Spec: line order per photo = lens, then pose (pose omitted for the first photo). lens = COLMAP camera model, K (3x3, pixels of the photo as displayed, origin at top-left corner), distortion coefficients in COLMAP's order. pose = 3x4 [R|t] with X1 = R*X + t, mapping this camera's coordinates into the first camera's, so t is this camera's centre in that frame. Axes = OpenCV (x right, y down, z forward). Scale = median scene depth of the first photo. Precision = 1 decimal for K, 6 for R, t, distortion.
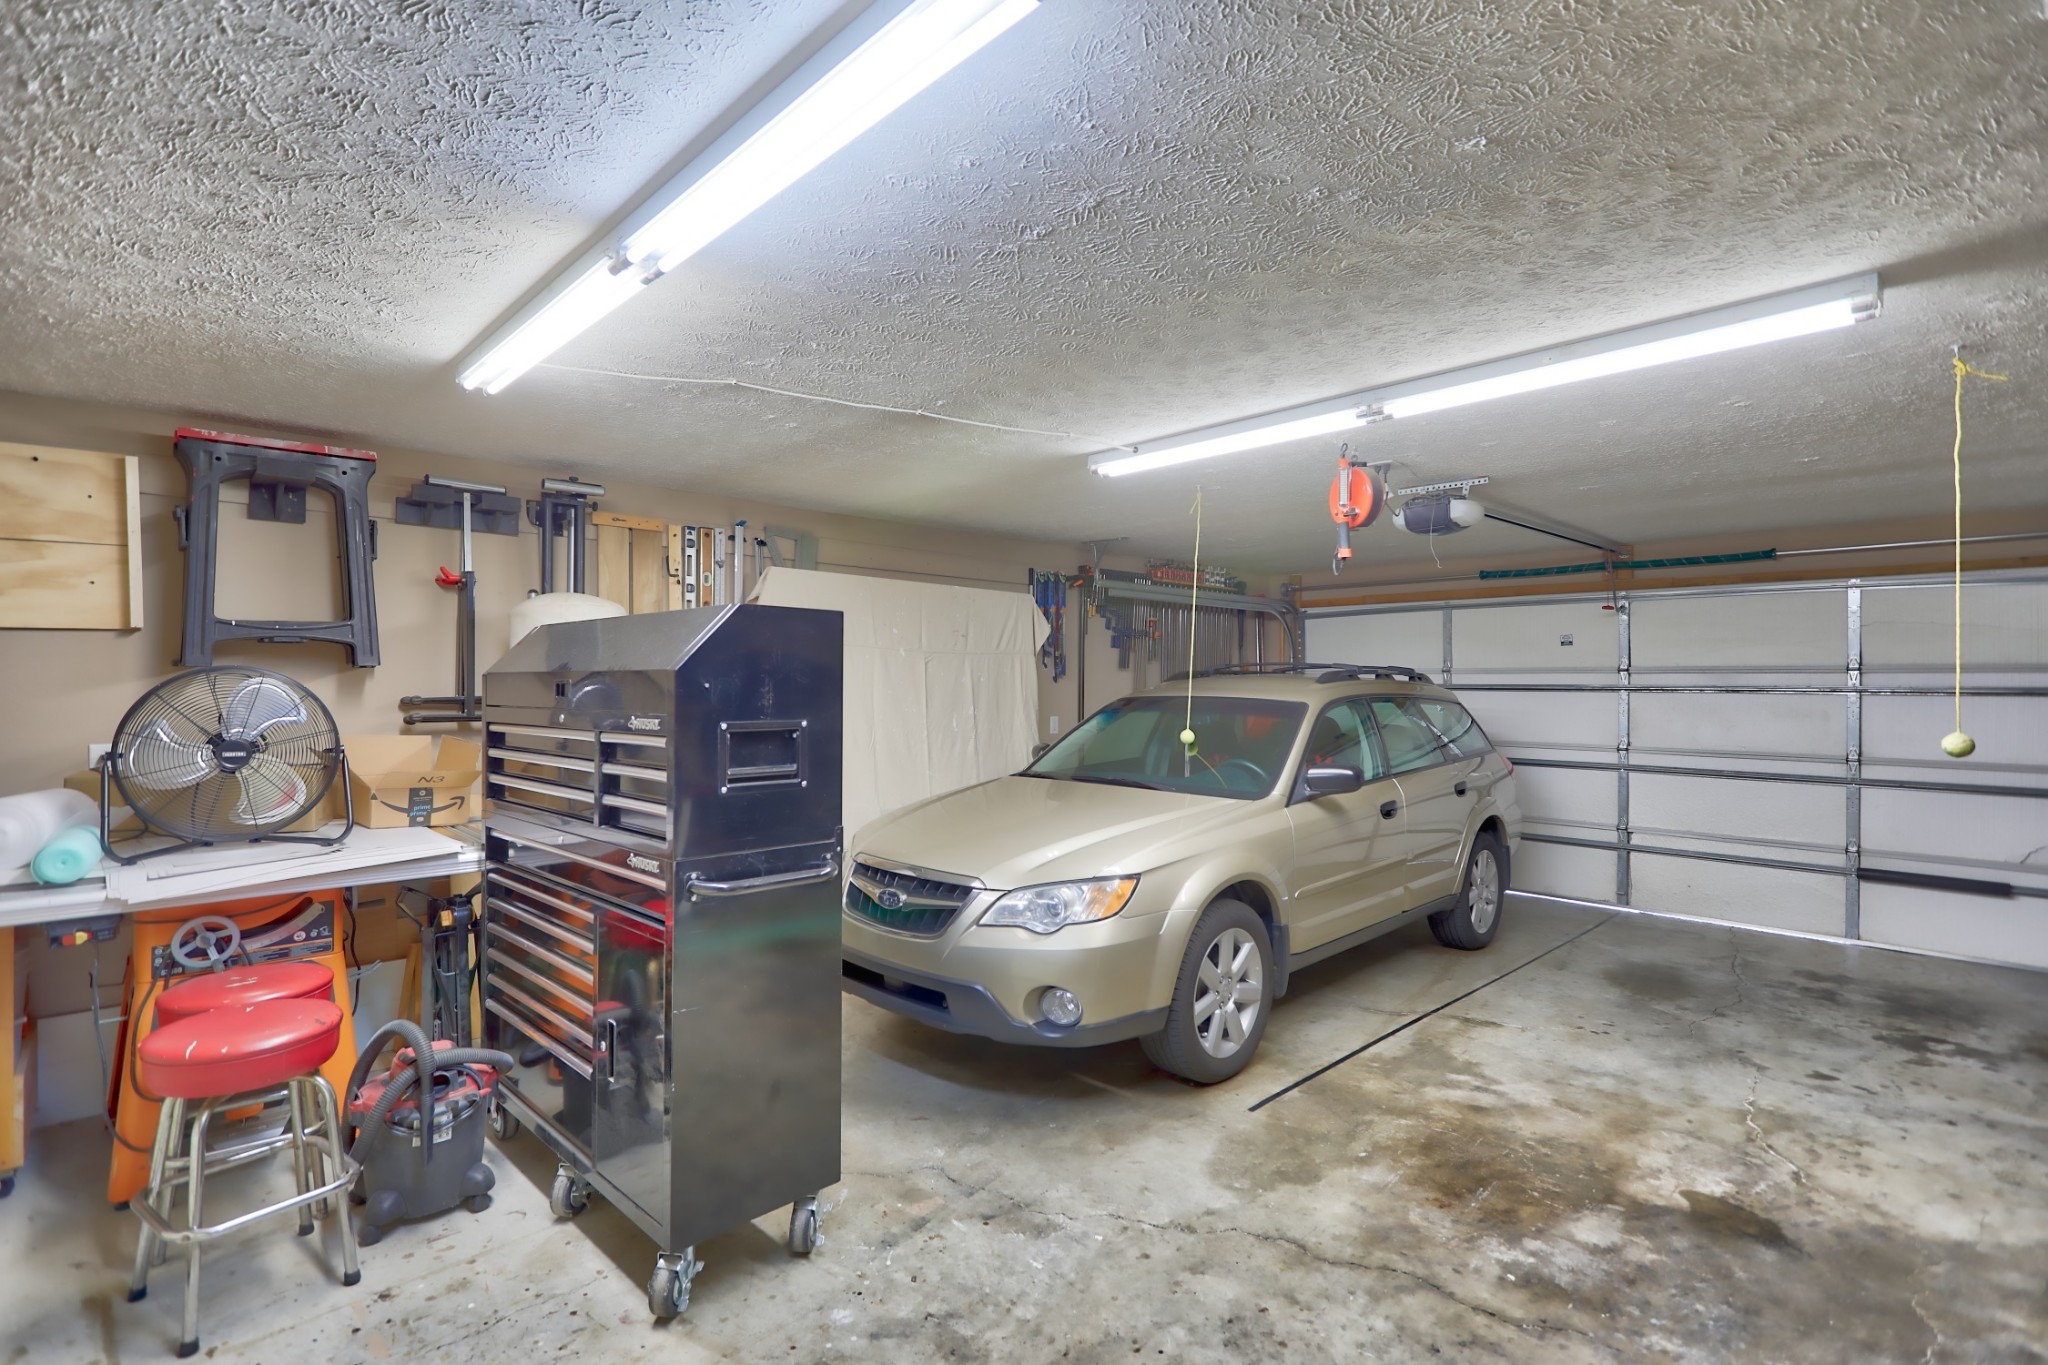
lens RADIAL K [[959.2, 0, 1026.8], [0, 959.2, 689.0], [0, 0, 1]] dist [0.000522, 0.000702]
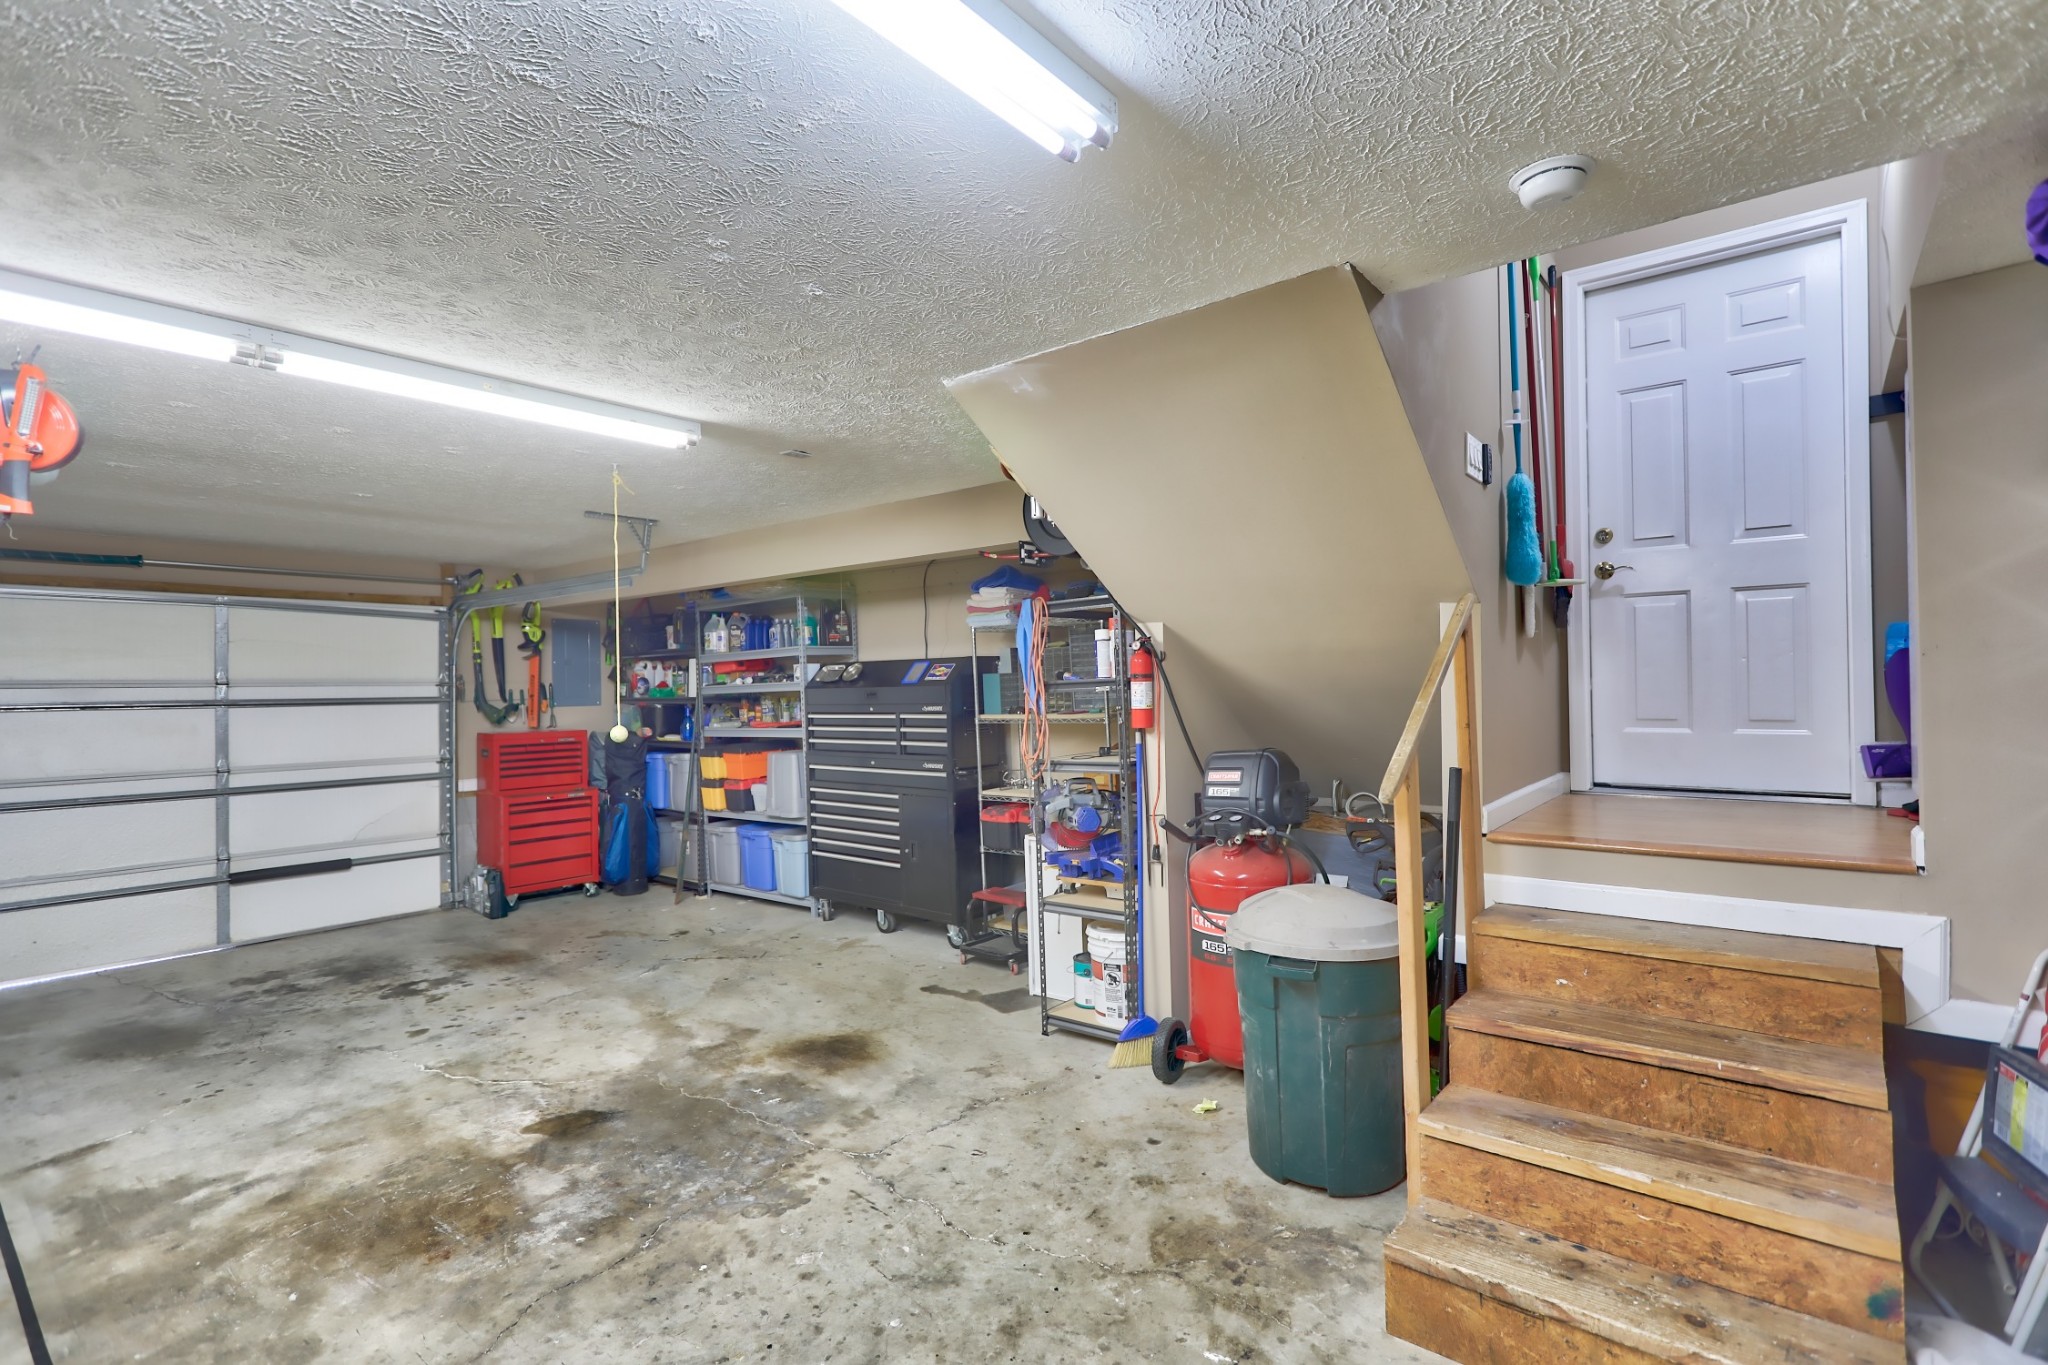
lens RADIAL K [[959.2, 0, 1023.1], [0, 959.2, 684.0], [0, 0, 1]] dist [0.000522, 0.000702]
pose [[-0.113699, -0.000687, 0.993515, -0.447903], [0.022103, 0.999751, 0.003221, -0.006768], [-0.993269, 0.022325, -0.113655, 0.431170]]
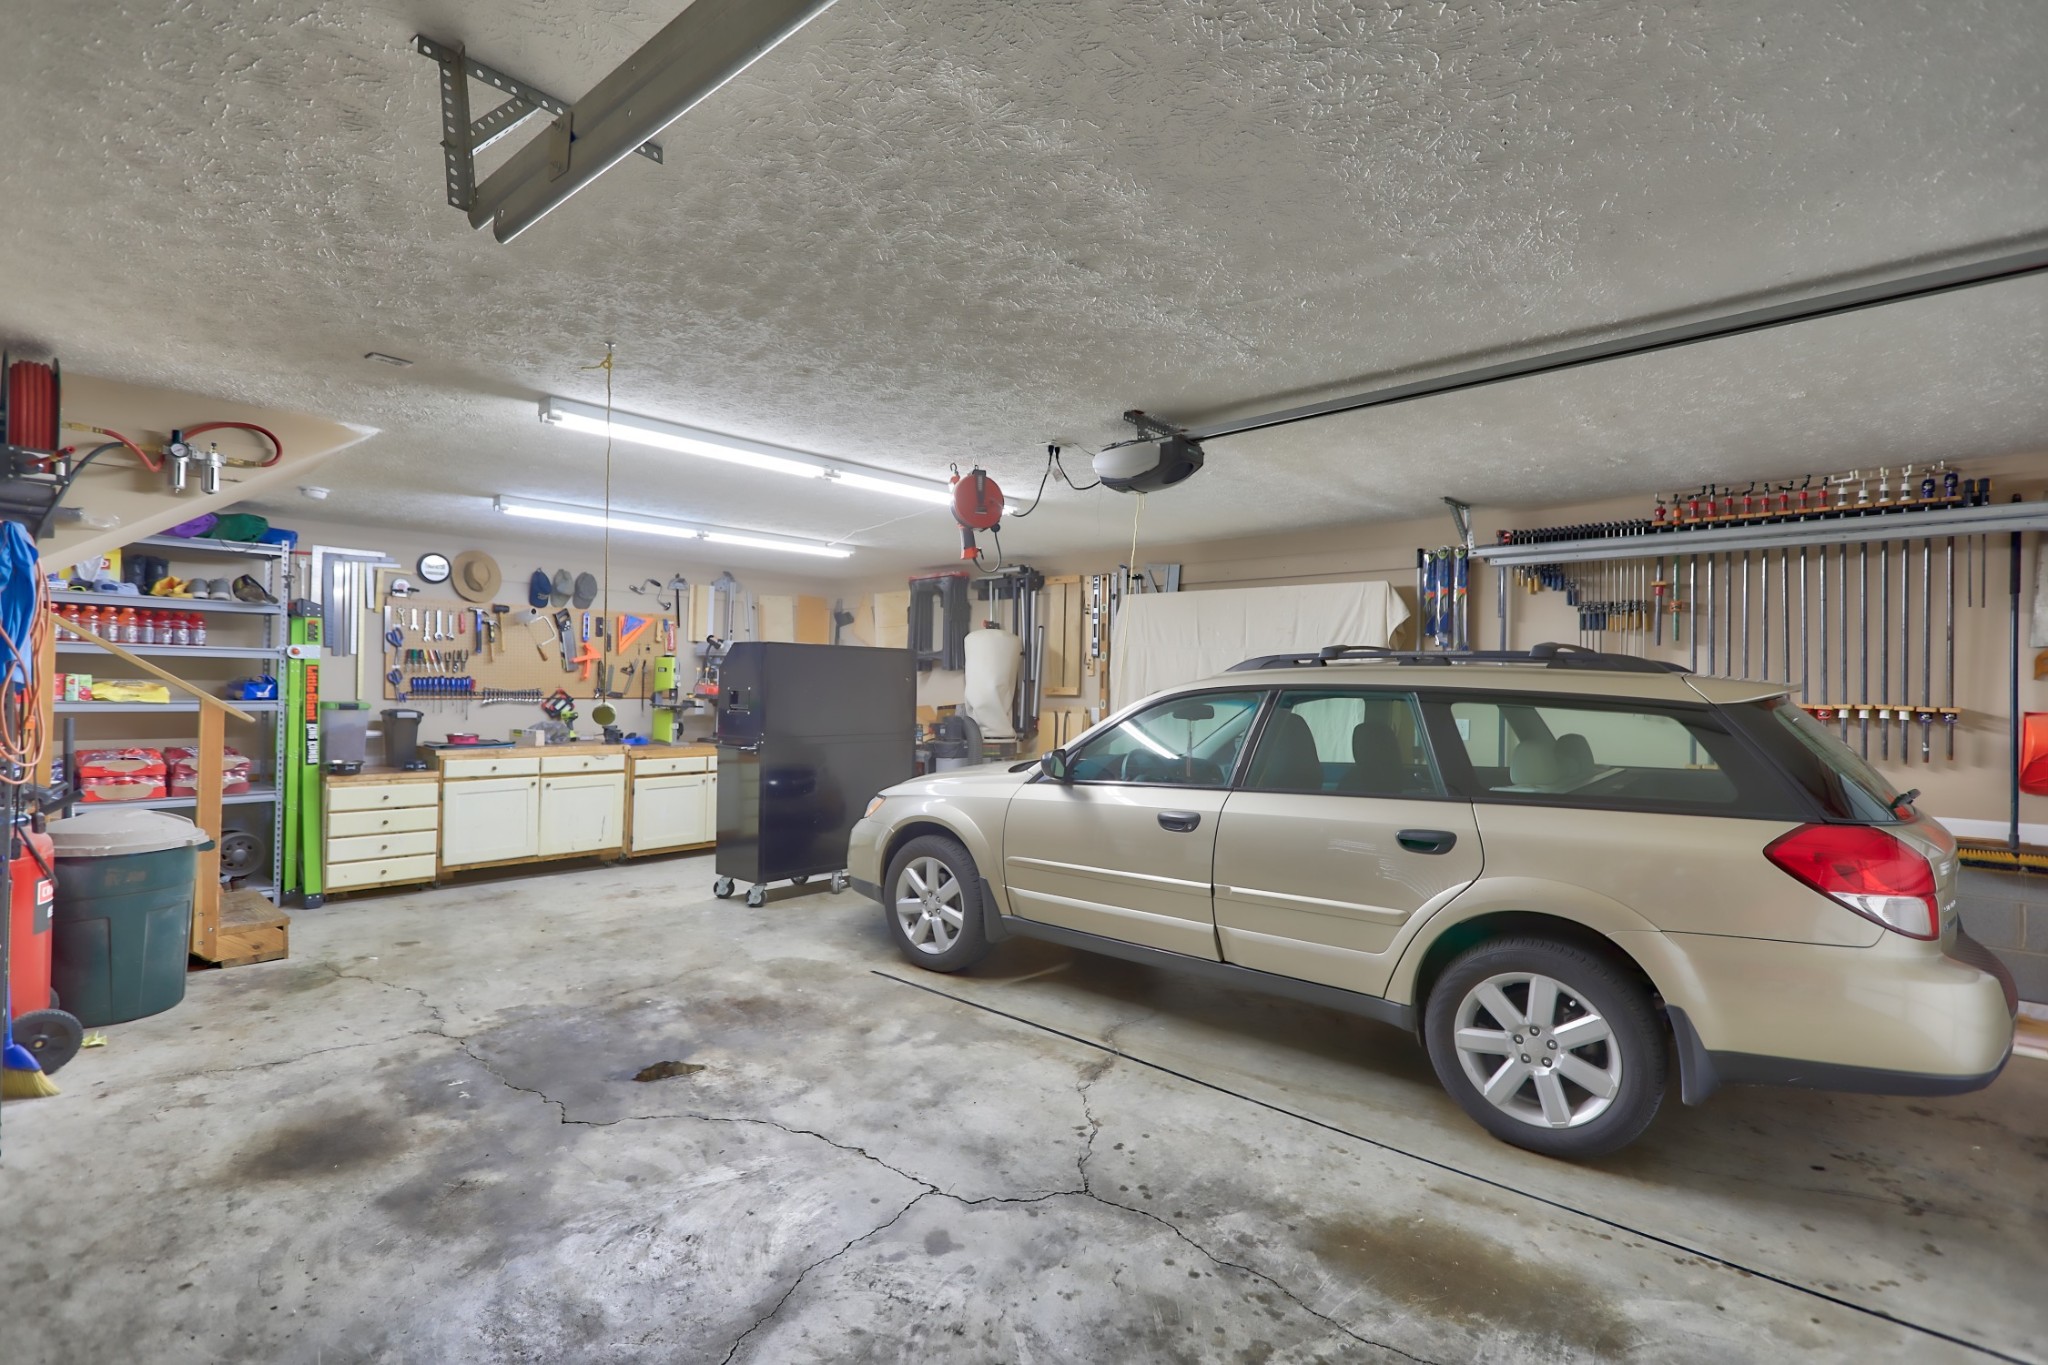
lens RADIAL K [[959.2, 0, 1028.6], [0, 959.2, 680.9], [0, 0, 1]] dist [0.000522, 0.000702]
pose [[0.076062, -0.007681, -0.997074, 1.644442], [-0.016653, 0.999821, -0.008972, 0.018051], [0.996964, 0.017286, 0.075920, 1.098050]]
